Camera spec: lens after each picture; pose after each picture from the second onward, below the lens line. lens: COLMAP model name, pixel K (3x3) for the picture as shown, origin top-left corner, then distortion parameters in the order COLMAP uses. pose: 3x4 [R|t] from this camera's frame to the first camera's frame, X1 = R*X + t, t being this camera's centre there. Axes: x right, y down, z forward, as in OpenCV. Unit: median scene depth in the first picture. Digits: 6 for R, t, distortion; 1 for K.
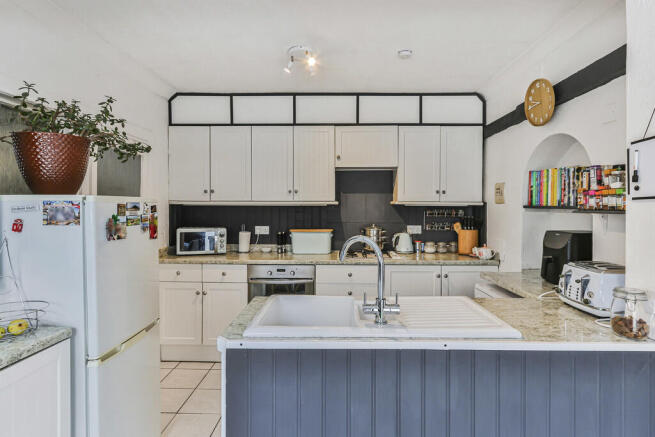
lens RADIAL K [[344.0, 0, 330.0], [0, 344.0, 212.0], [0, 0, 1]] dist [0.001809, 0.000523]
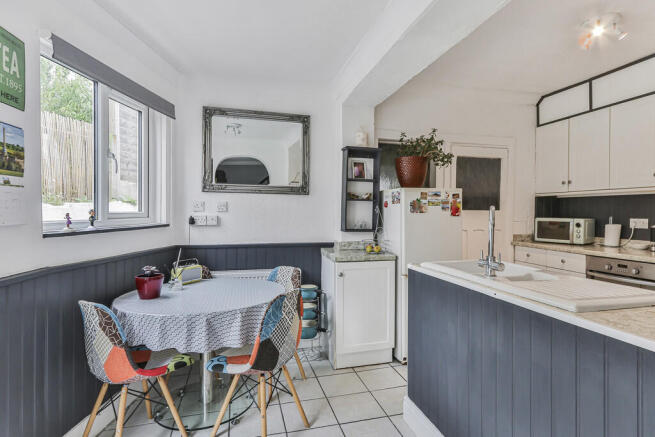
lens RADIAL K [[344.0, 0, 329.9], [0, 344.0, 214.1], [0, 0, 1]] dist [0.001809, 0.000523]
pose [[0.264942, 0.011365, -0.964197, 0.798763], [-0.016401, 0.999839, 0.007278, 0.069159], [0.964125, 0.013885, 0.265086, 0.083808]]
